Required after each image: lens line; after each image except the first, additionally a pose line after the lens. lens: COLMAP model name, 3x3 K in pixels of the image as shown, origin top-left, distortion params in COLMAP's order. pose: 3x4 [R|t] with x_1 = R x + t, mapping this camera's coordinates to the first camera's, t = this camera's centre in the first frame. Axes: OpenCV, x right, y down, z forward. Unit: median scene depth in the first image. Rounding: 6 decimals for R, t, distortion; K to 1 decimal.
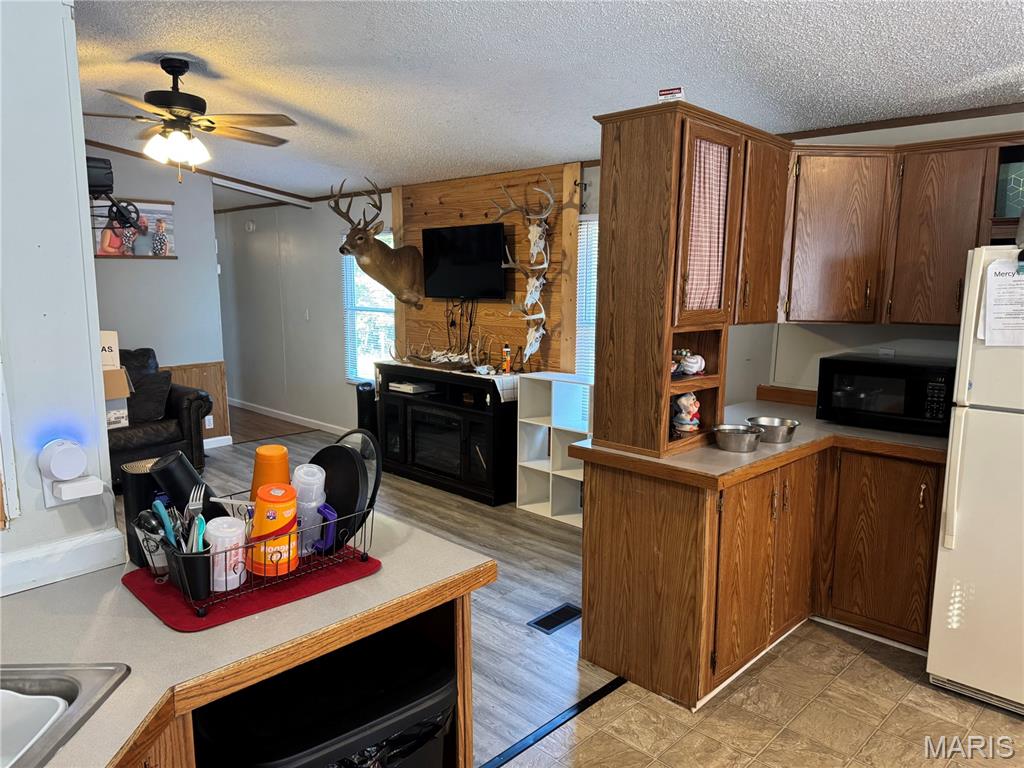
lens RADIAL K [[719.4, 0, 512.1], [0, 719.4, 388.5], [0, 0, 1]] dist [0.069022, -0.094873]
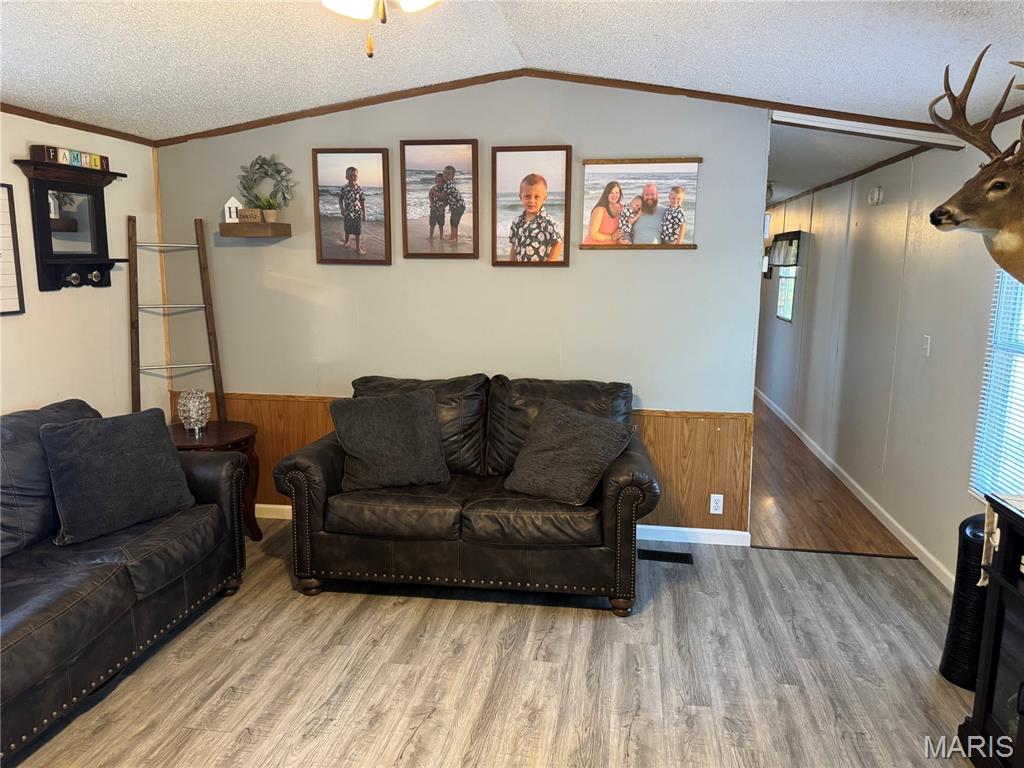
lens RADIAL K [[716.2, 0, 520.3], [0, 716.2, 384.5], [0, 0, 1]] dist [0.121688, -0.161726]
pose [[0.591406, 0.136698, -0.794703, -0.036953], [-0.136200, 0.988301, 0.068641, -0.109532], [0.794788, 0.067644, 0.603105, 0.664842]]
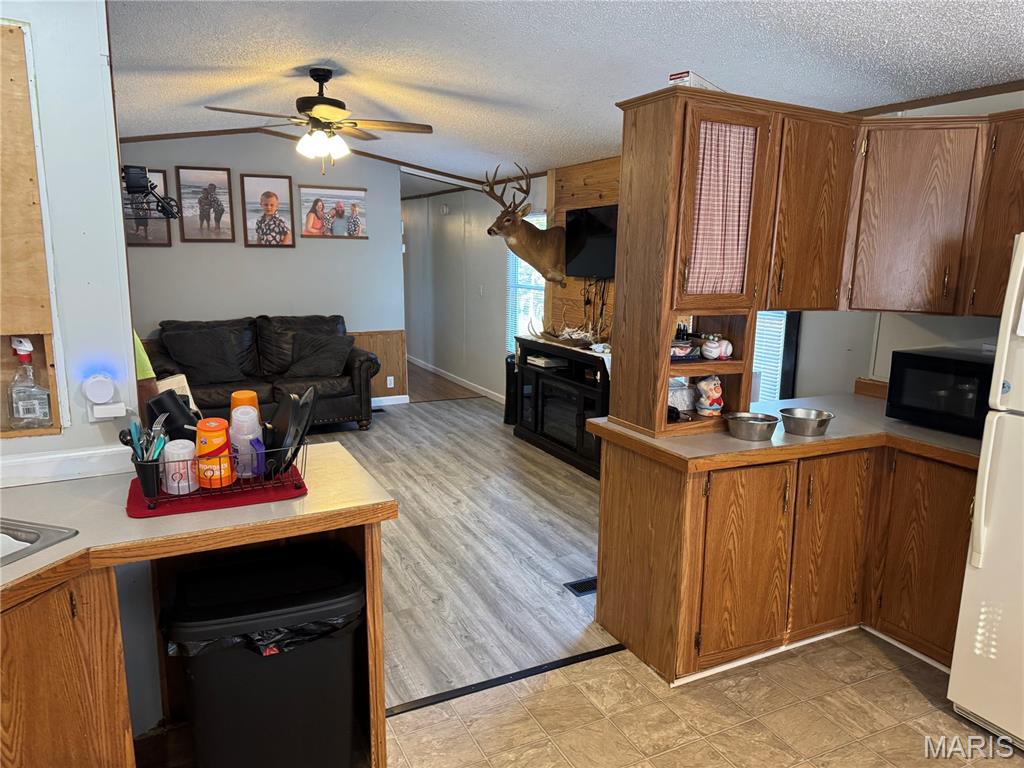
lens RADIAL K [[719.0, 0, 520.6], [0, 719.0, 389.5], [0, 0, 1]] dist [0.077335, -0.106584]
pose [[0.946185, 0.070028, -0.315959, 0.196628], [-0.060224, 0.997355, 0.040702, -0.001515], [0.317974, -0.019484, 0.947899, -0.018425]]
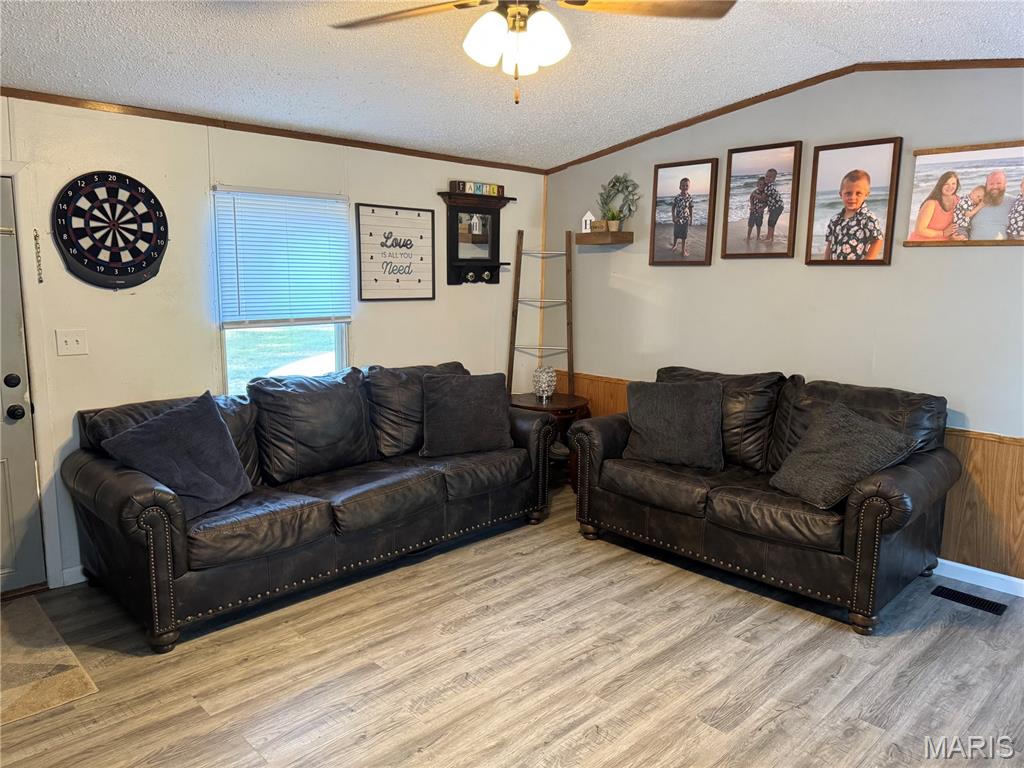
lens RADIAL K [[719.4, 0, 512.1], [0, 719.4, 388.5], [0, 0, 1]] dist [0.069022, -0.094873]
pose [[-0.016265, 0.160435, -0.986912, 0.121803], [-0.172105, 0.971862, 0.160824, -0.123118], [0.984944, 0.172468, 0.011804, 0.823962]]
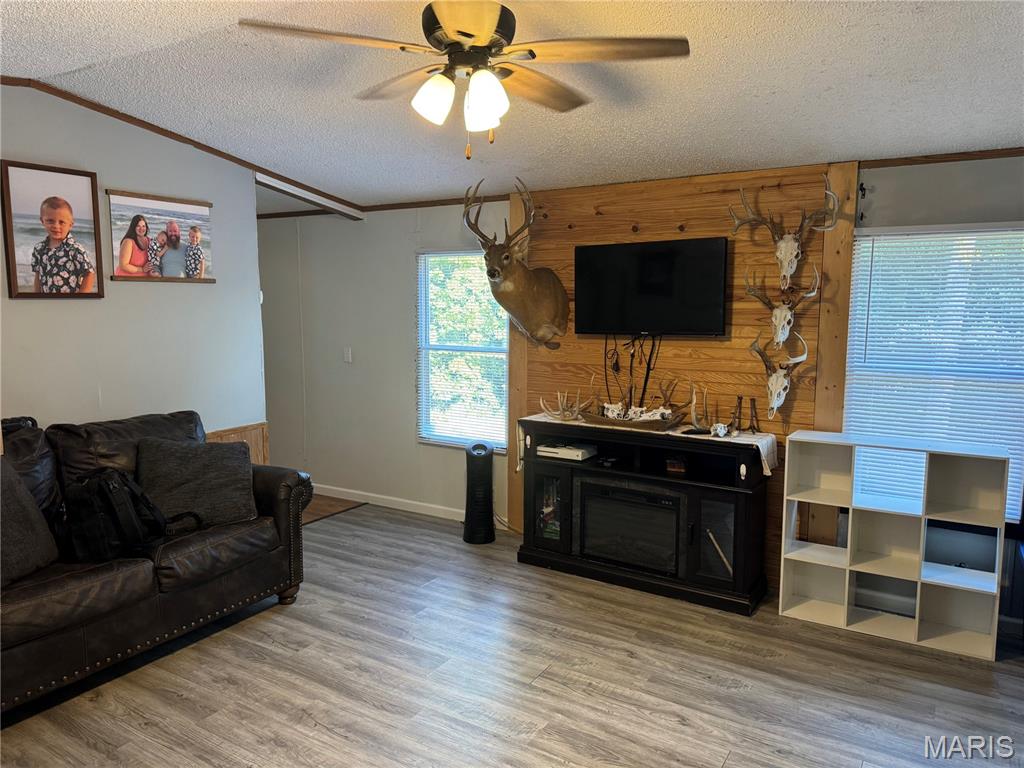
lens RADIAL K [[716.9, 0, 507.4], [0, 716.9, 381.2], [0, 0, 1]] dist [0.071270, -0.101181]
pose [[0.976123, -0.021990, 0.216103, -0.446001], [0.032321, 0.998491, -0.044388, -0.054282], [-0.214801, 0.050313, 0.975361, 0.332270]]
